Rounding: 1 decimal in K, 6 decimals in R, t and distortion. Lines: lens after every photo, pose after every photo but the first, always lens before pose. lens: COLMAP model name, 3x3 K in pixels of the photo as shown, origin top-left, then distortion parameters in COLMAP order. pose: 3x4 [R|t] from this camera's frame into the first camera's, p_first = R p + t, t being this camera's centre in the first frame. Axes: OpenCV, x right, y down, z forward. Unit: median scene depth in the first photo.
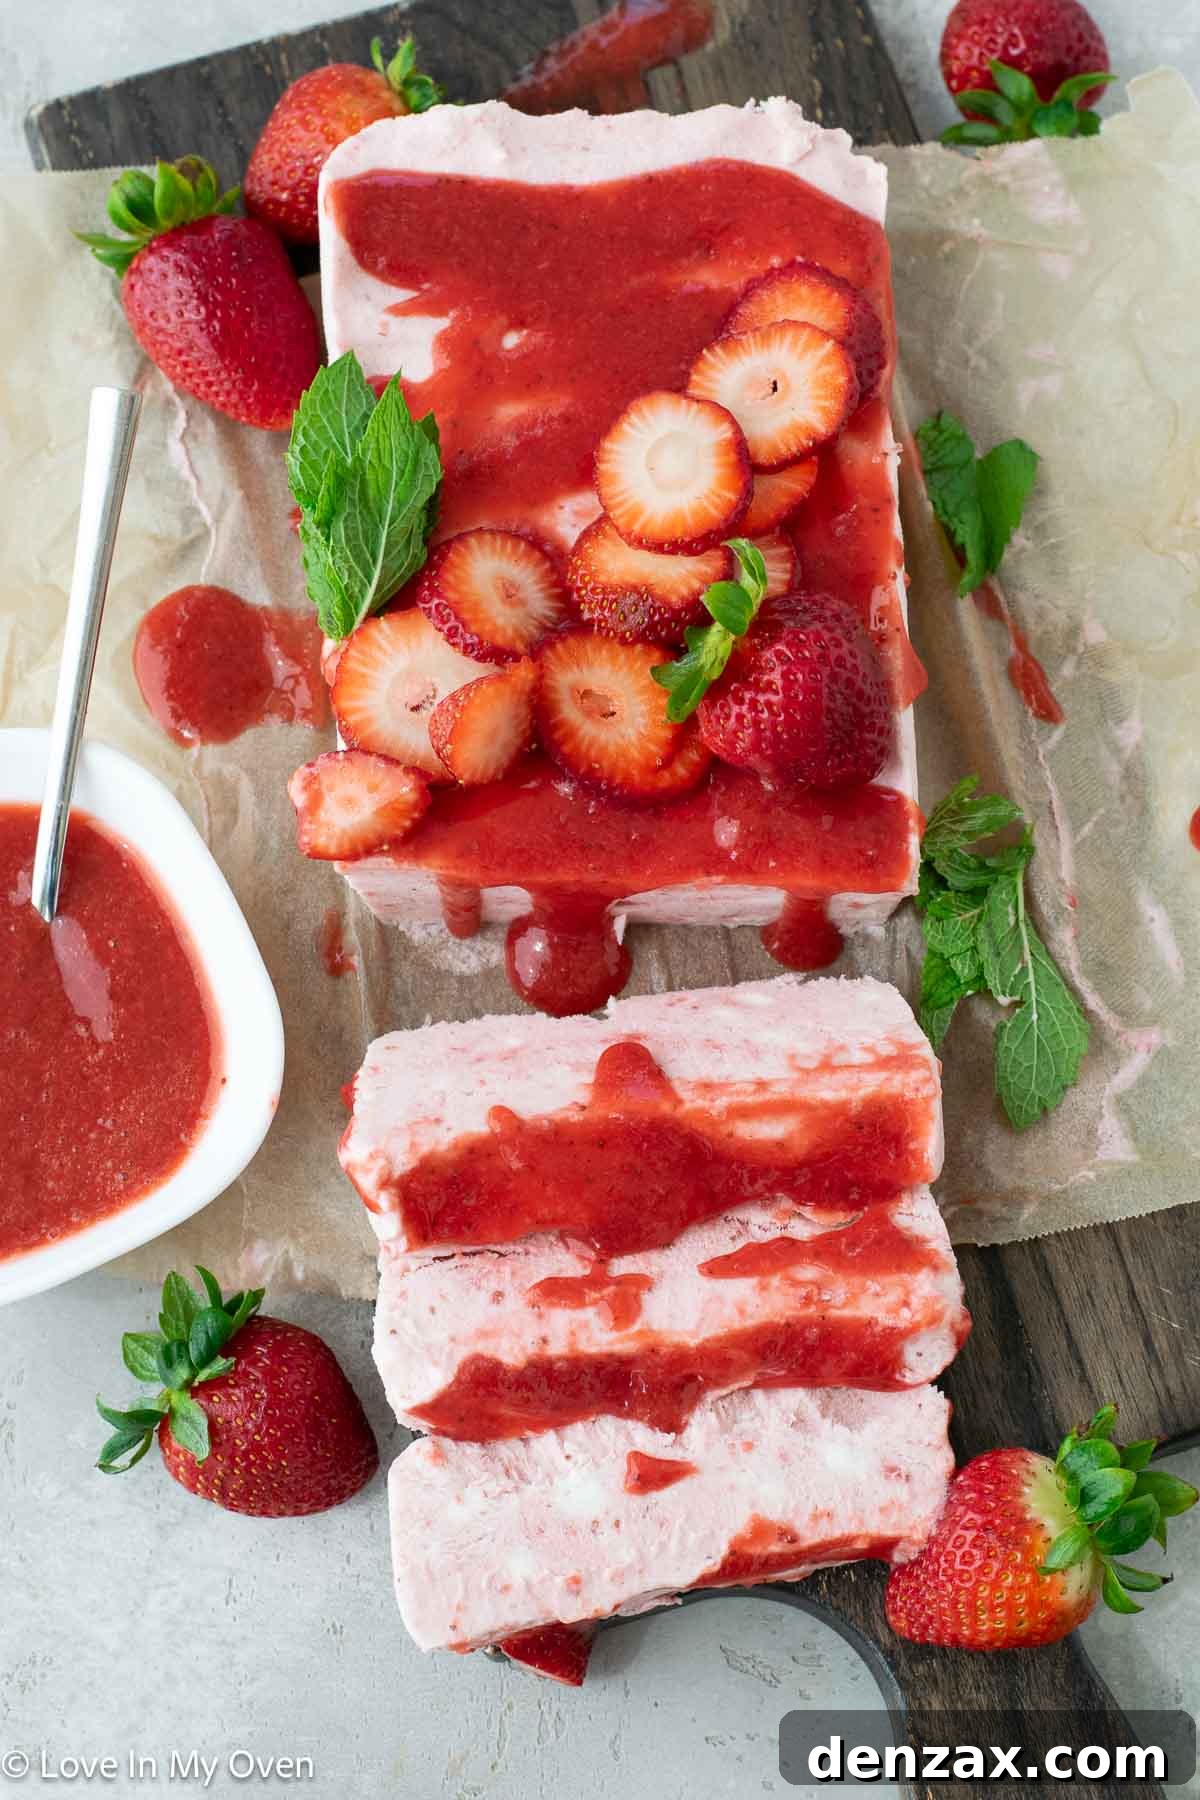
lens RADIAL K [[5339.4, 0, 600.0], [0, 5339.4, 900.0], [0, 0, 1]] dist [0.204707, 0.961140]
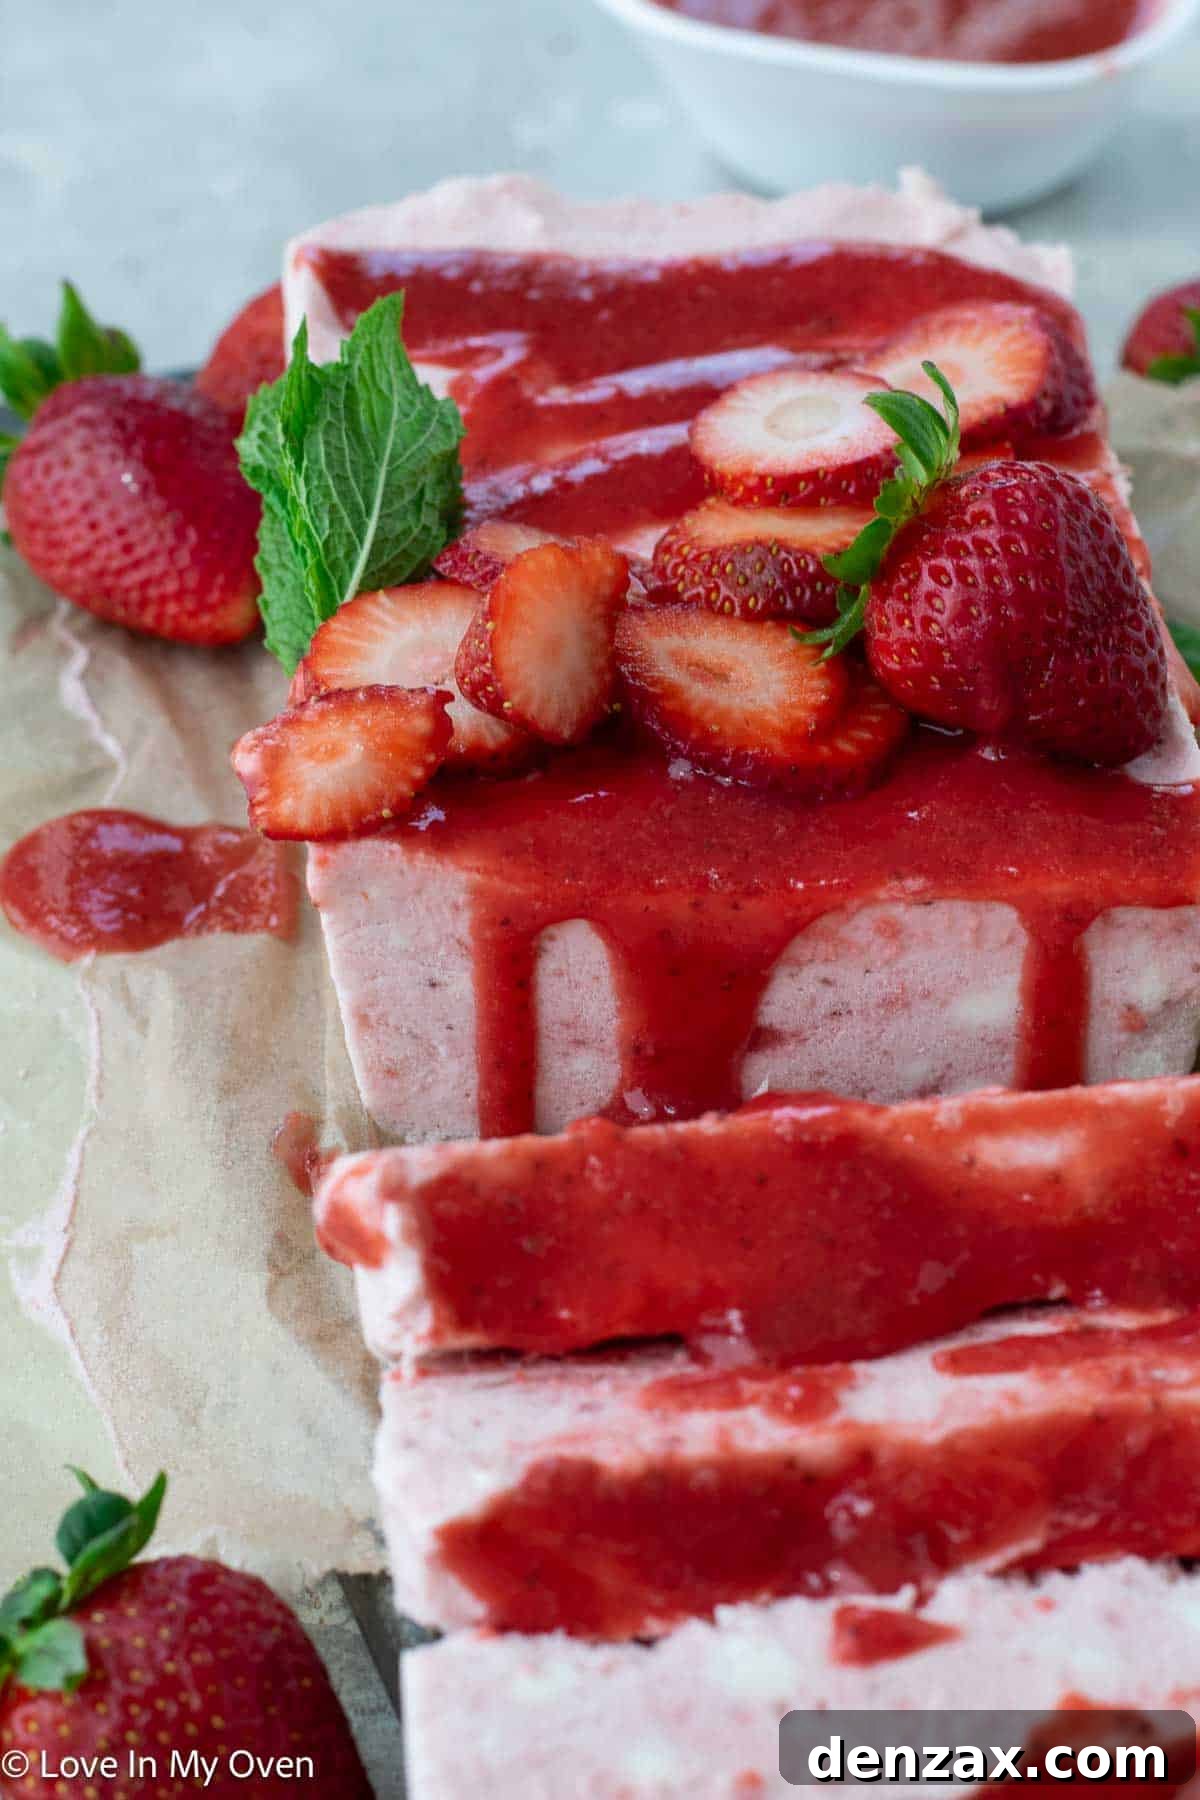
lens RADIAL K [[5339.4, 0, 600.0], [0, 5339.4, 900.0], [0, 0, 1]] dist [0.204707, 0.961140]
pose [[0.999364, -0.021370, 0.028558, -0.033362], [0.035001, 0.741738, -0.669776, 0.421216], [-0.006869, 0.670350, 0.742014, 0.535264]]
